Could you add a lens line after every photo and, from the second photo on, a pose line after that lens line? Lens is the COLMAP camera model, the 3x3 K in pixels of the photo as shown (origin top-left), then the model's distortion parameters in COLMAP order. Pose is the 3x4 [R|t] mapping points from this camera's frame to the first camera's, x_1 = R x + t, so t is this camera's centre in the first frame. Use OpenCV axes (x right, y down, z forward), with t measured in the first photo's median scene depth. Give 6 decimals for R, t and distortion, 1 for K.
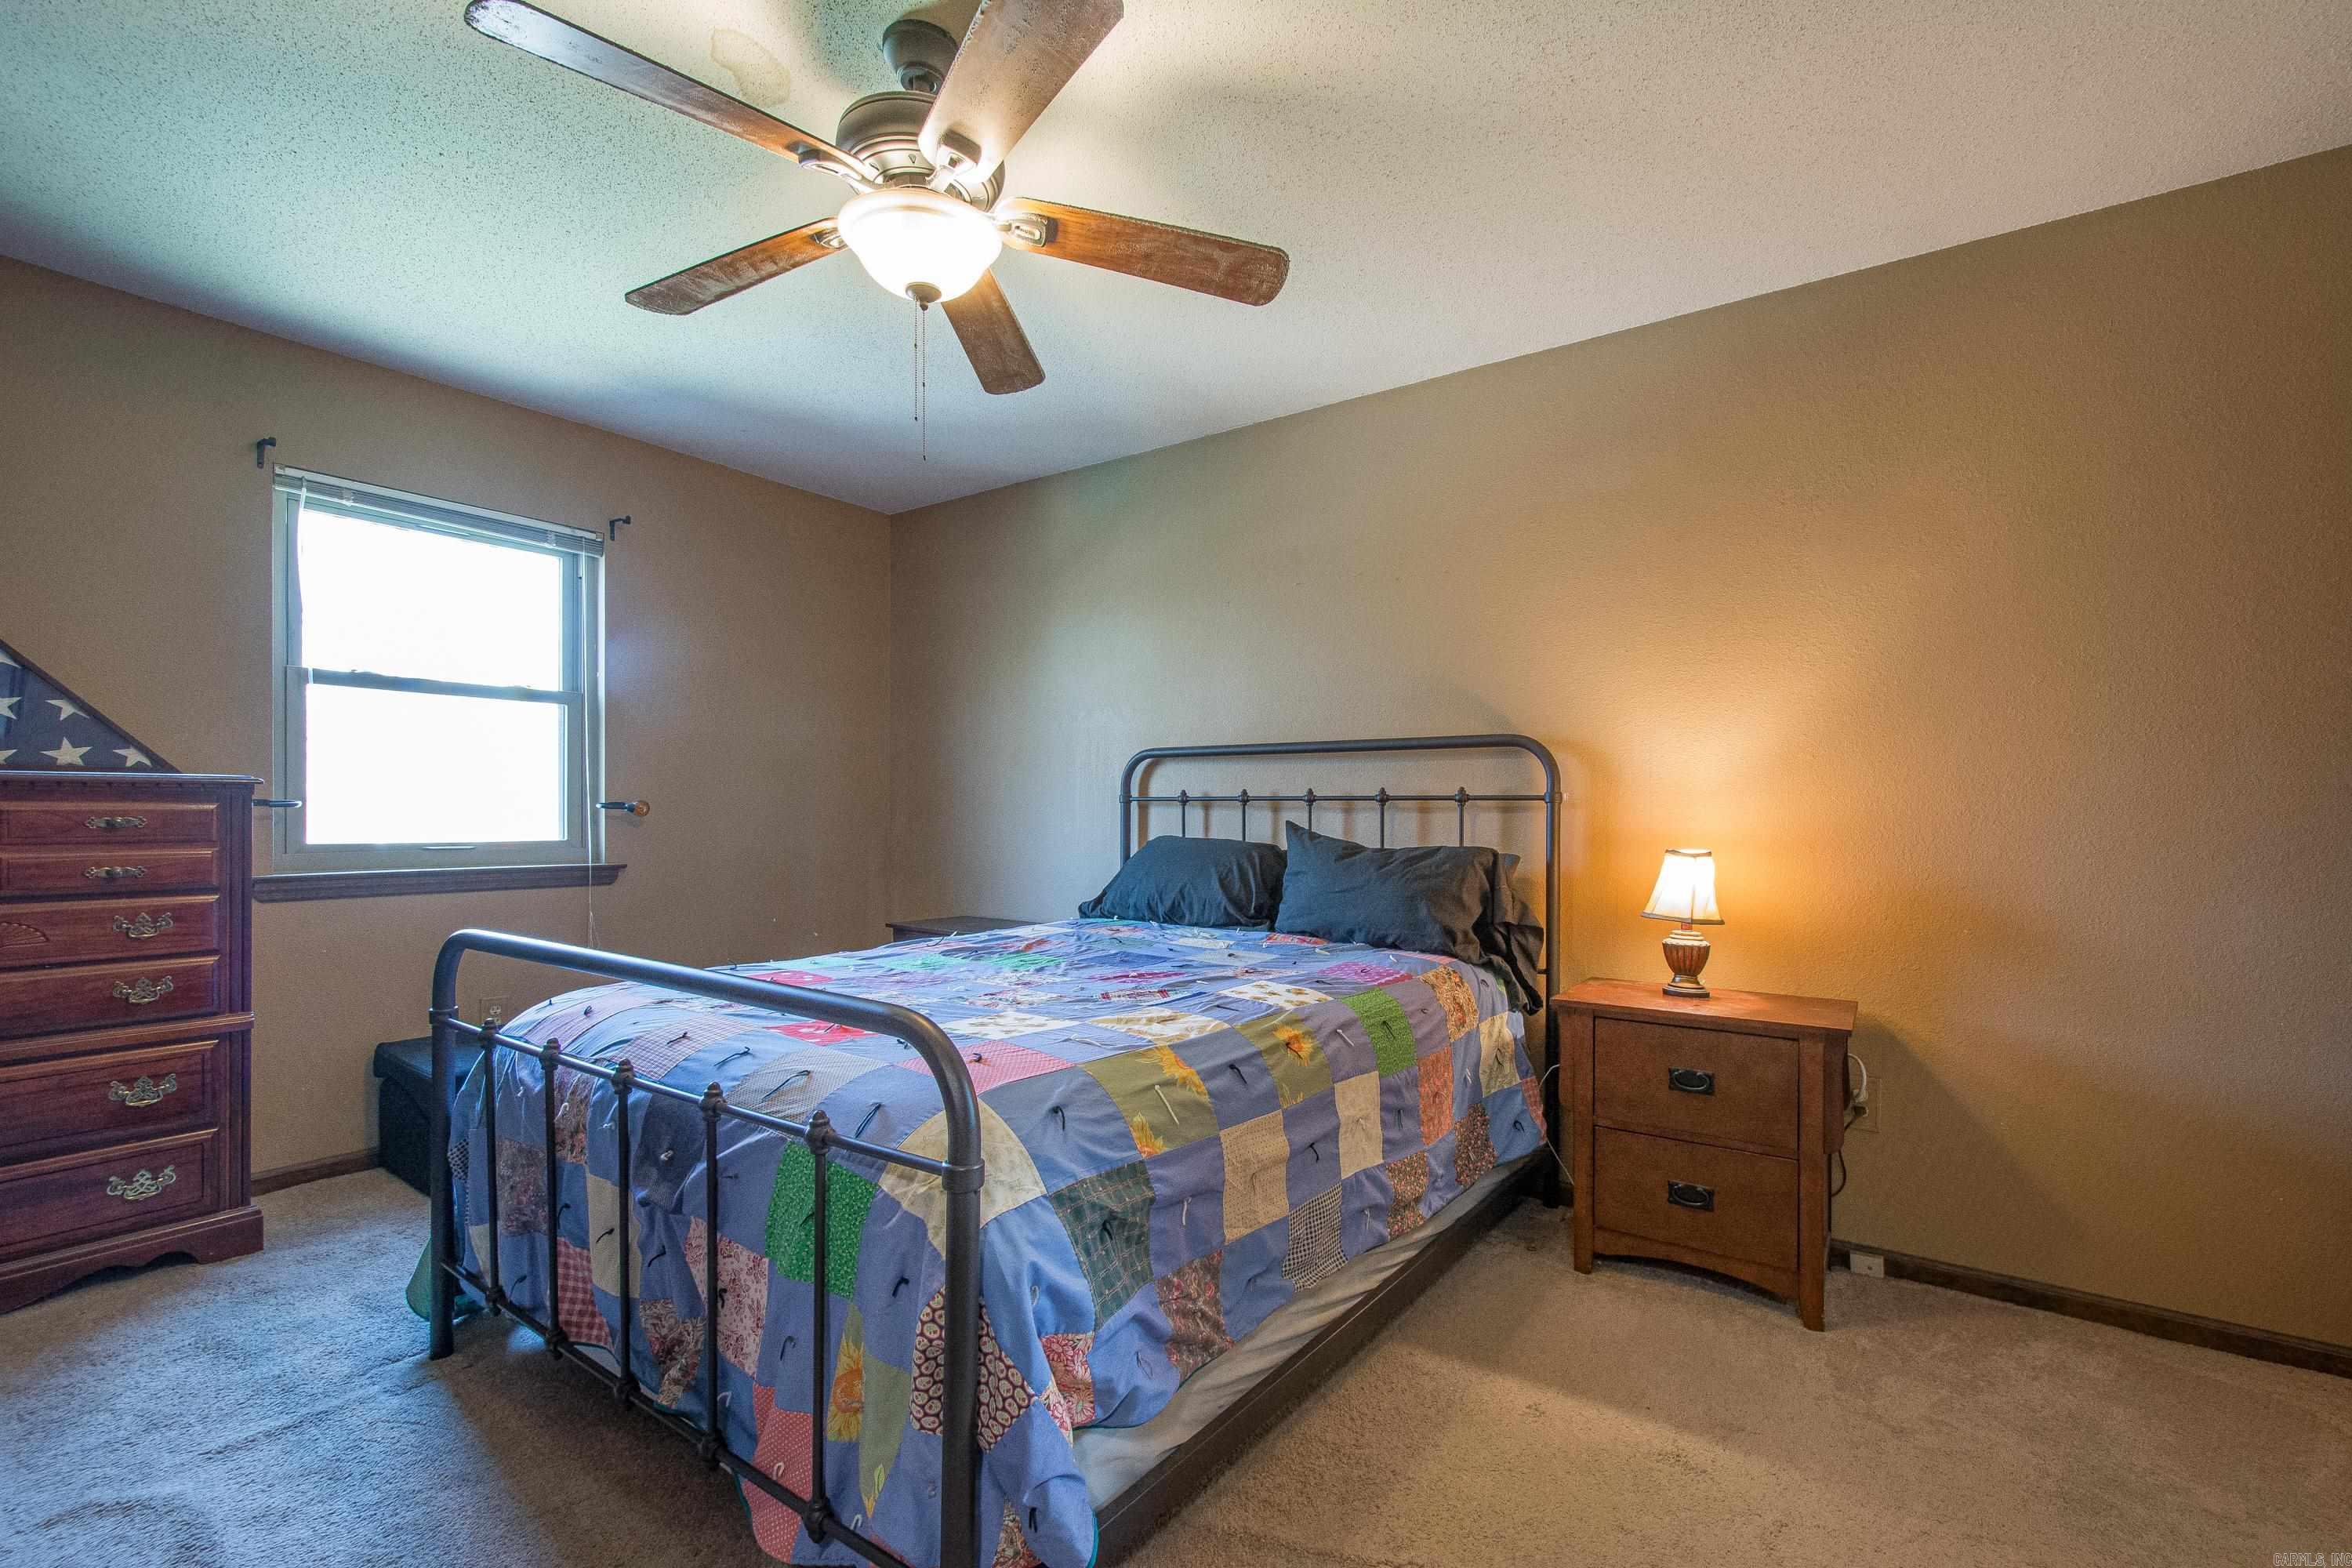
lens RADIAL K [[1039.1, 0, 1212.6], [0, 1039.1, 820.8], [0, 0, 1]] dist [0.019247, -0.007689]
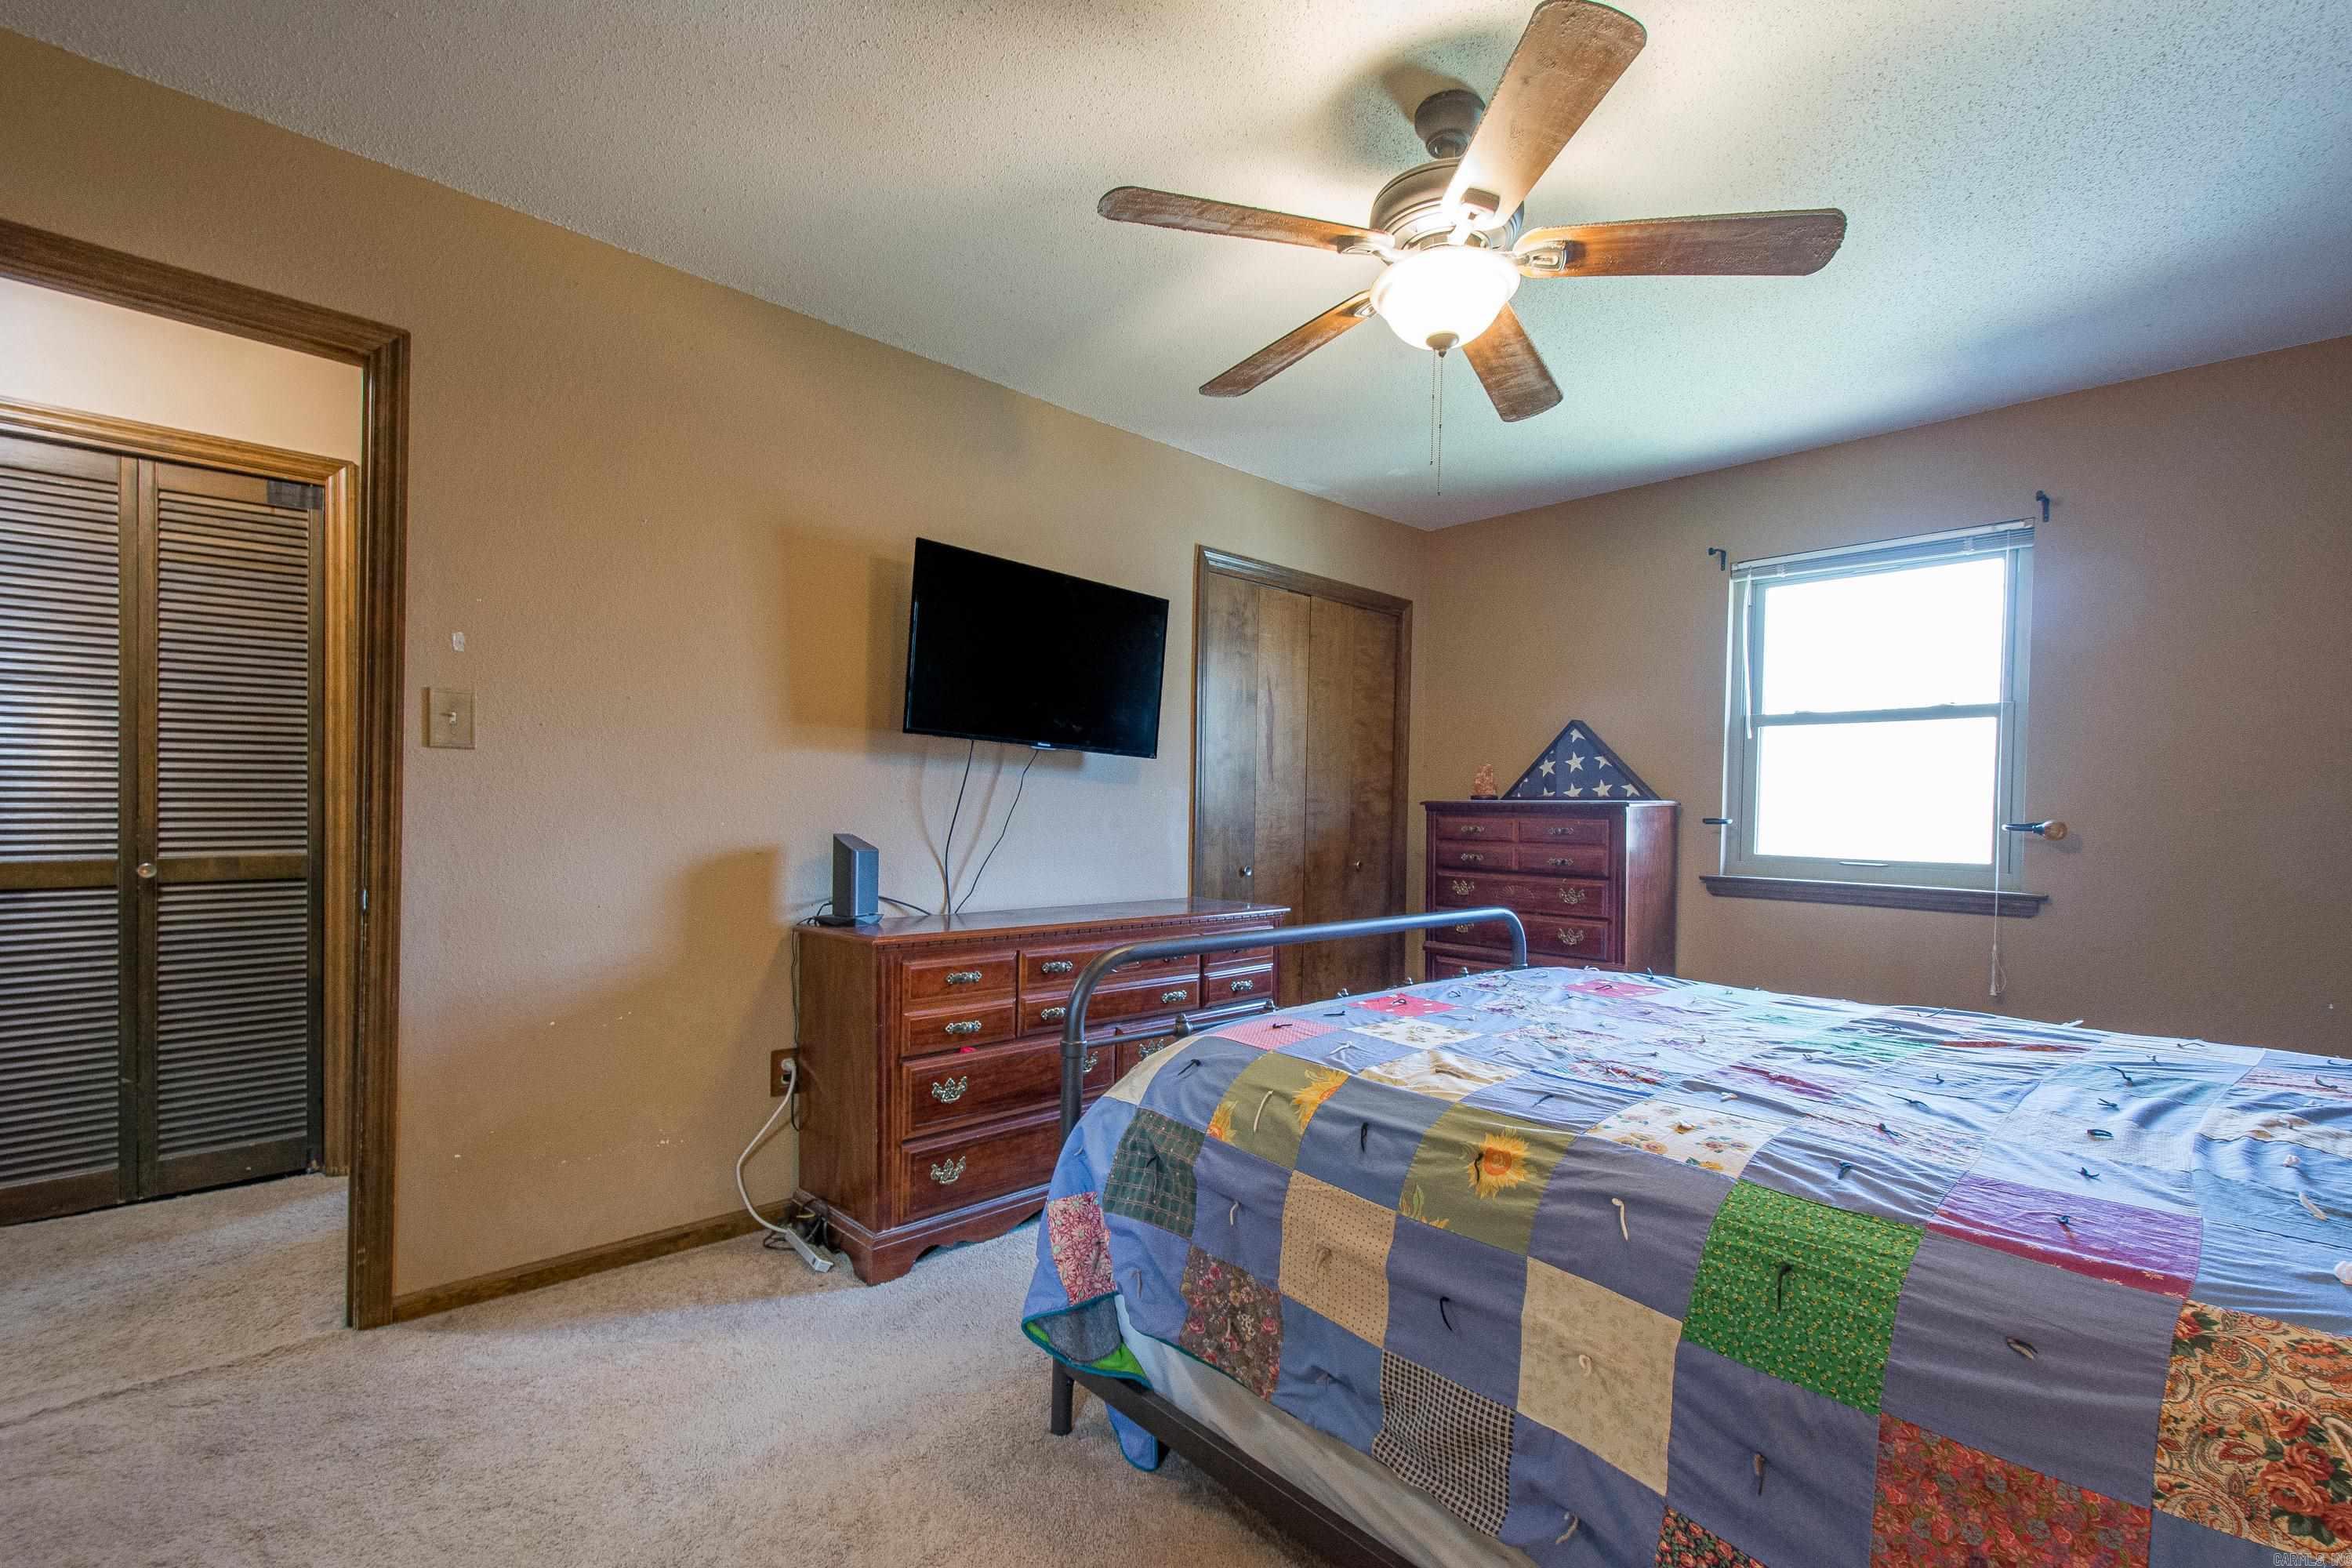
lens RADIAL K [[1039.1, 0, 1212.6], [0, 1039.1, 820.8], [0, 0, 1]] dist [0.019247, -0.007689]
pose [[-0.189397, 0.000307, -0.981901, 0.600188], [-0.028769, 0.999569, 0.005862, -0.006995], [0.981479, 0.029358, -0.189307, 0.716174]]
